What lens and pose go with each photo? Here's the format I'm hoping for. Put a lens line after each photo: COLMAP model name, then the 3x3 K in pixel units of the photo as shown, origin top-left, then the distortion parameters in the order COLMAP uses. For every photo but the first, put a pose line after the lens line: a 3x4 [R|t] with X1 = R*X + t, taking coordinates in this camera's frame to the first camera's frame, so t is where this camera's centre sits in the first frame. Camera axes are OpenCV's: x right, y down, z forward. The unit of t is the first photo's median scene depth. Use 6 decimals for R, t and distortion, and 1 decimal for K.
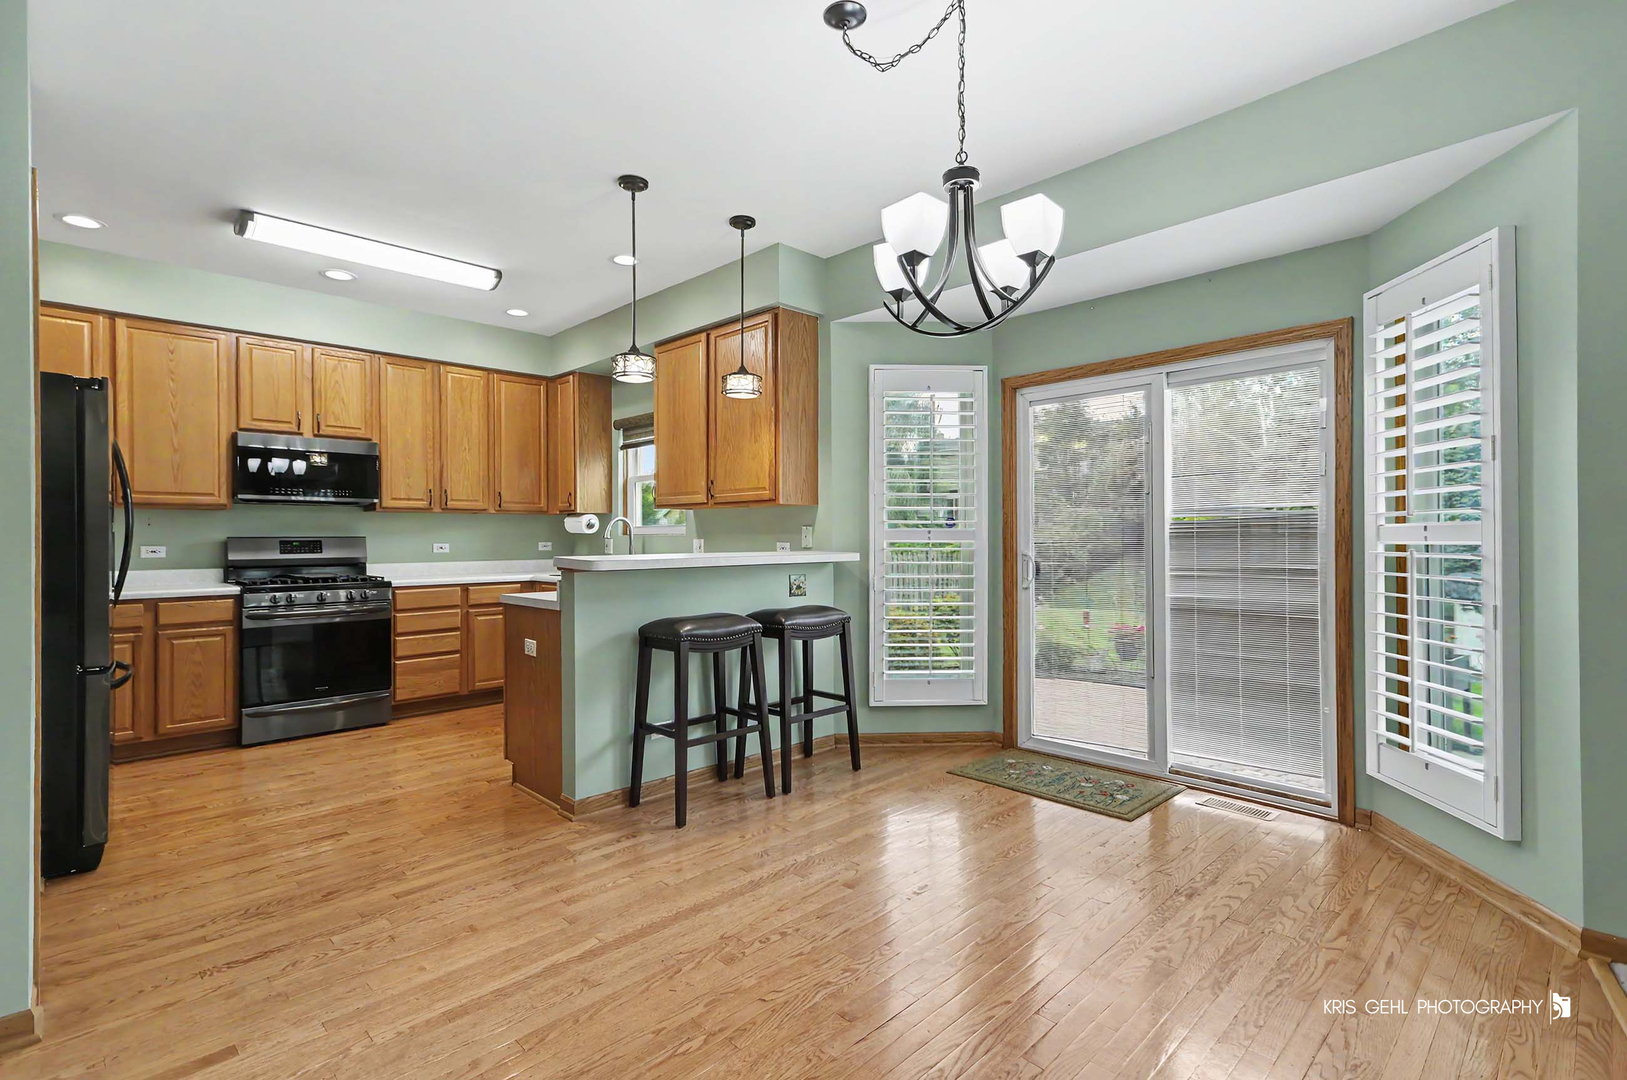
lens RADIAL K [[759.1, 0, 813.5], [0, 759.1, 540.0], [0, 0, 1]] dist [0.016675, -0.000327]
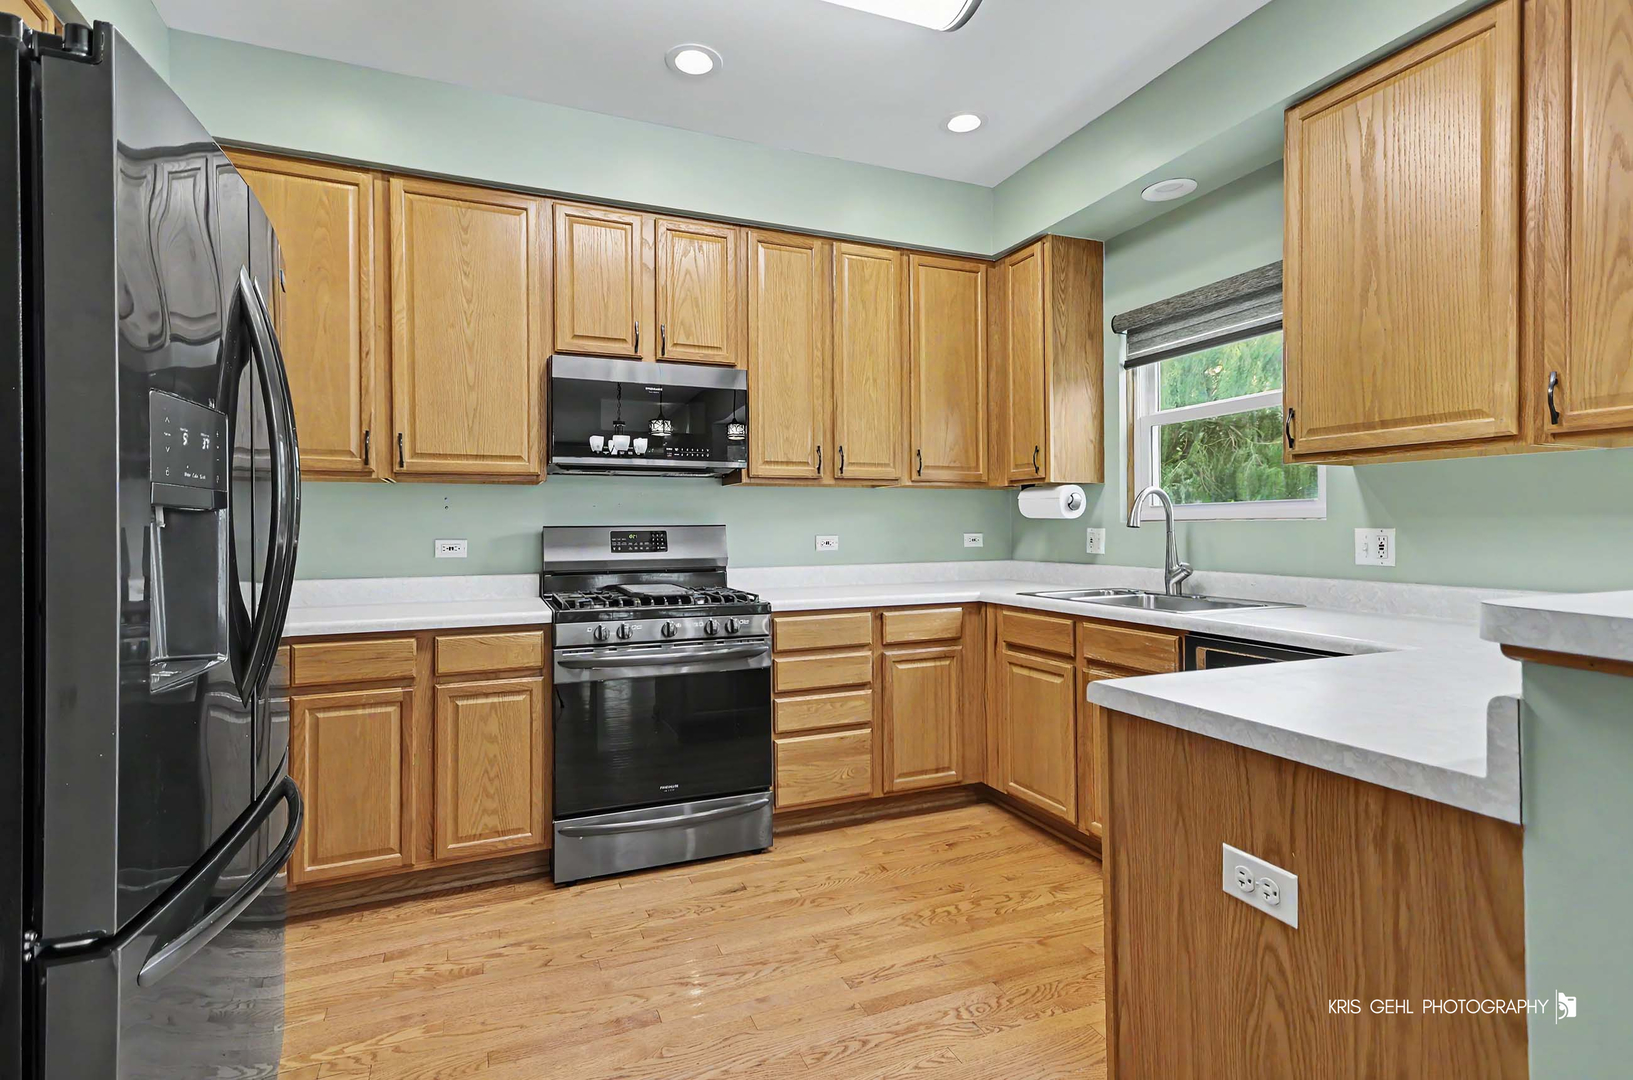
lens RADIAL K [[786.9, 0, 816.5], [0, 786.9, 540.0], [0, 0, 1]] dist [-0.000370, 0.000208]
pose [[0.929643, 0.005495, -0.368421, -0.301390], [-0.000436, 0.999905, 0.013812, -0.001436], [0.368462, -0.012679, 0.929556, 0.459929]]
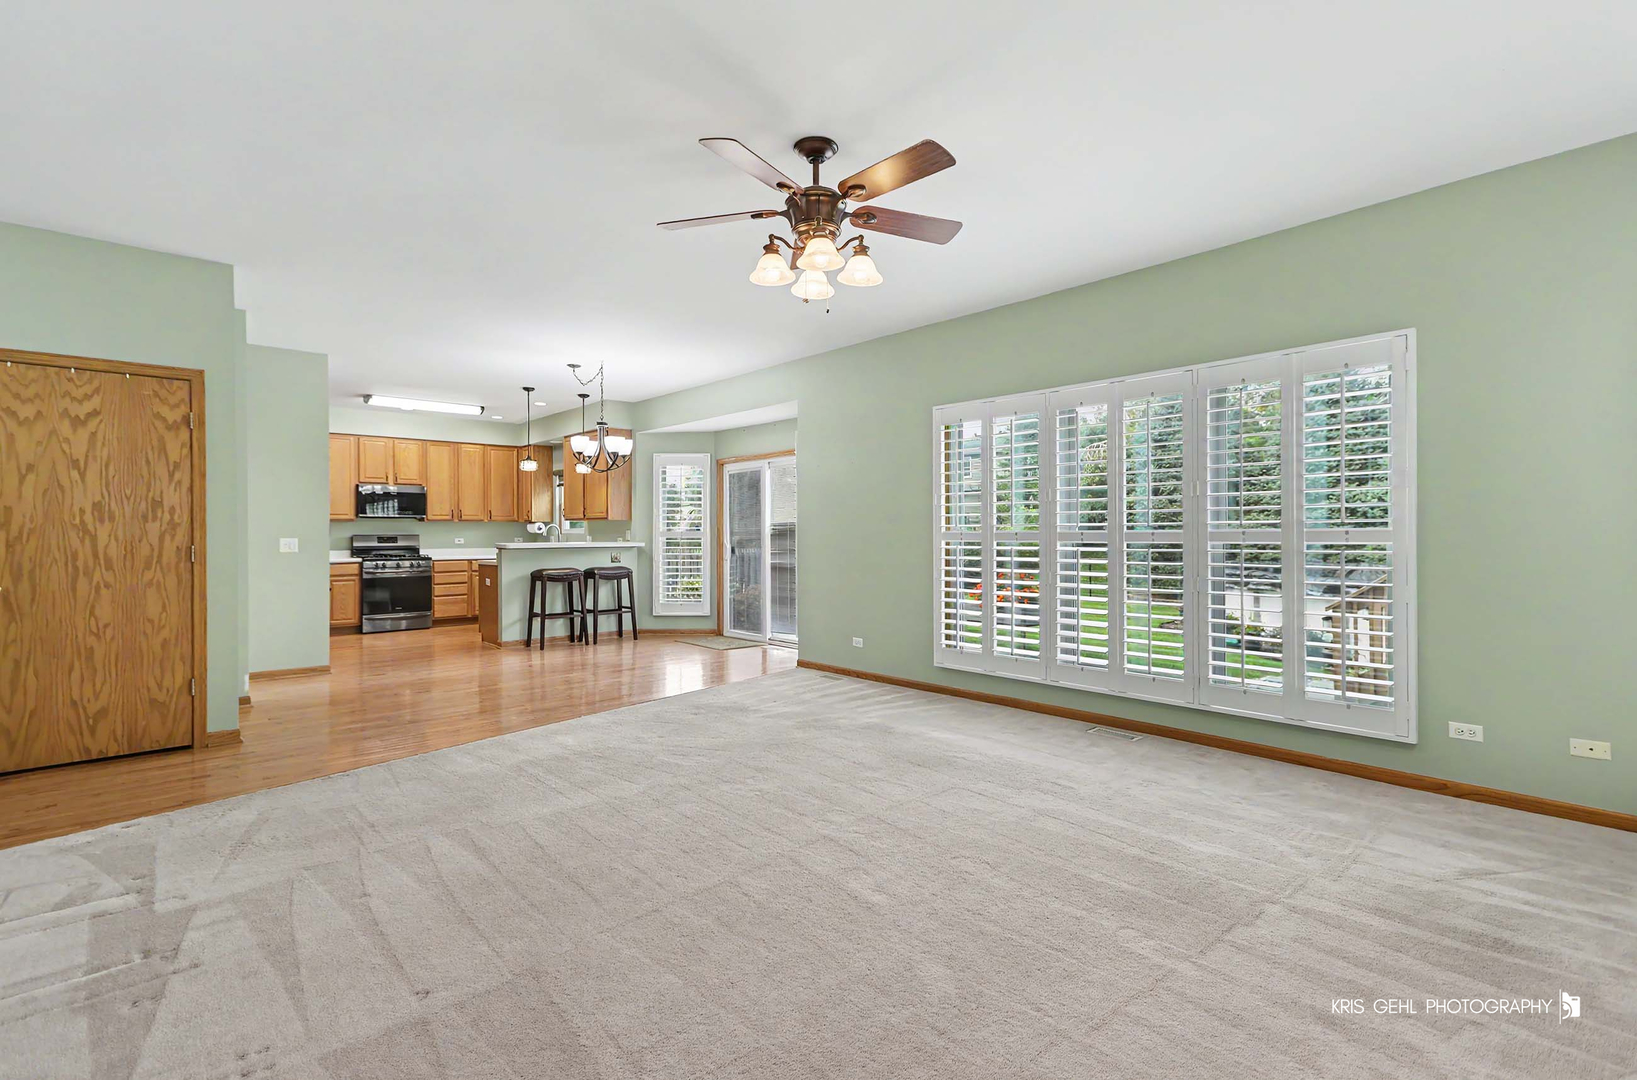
lens RADIAL K [[781.6, 0, 818.5], [0, 781.6, 540.0], [0, 0, 1]] dist [0.041079, 0.000039]
pose [[0.997987, 0.001512, -0.063398, 0.582201], [-0.001425, 0.999998, 0.001424, 0.004993], [0.063400, -0.001331, 0.997987, -0.988439]]
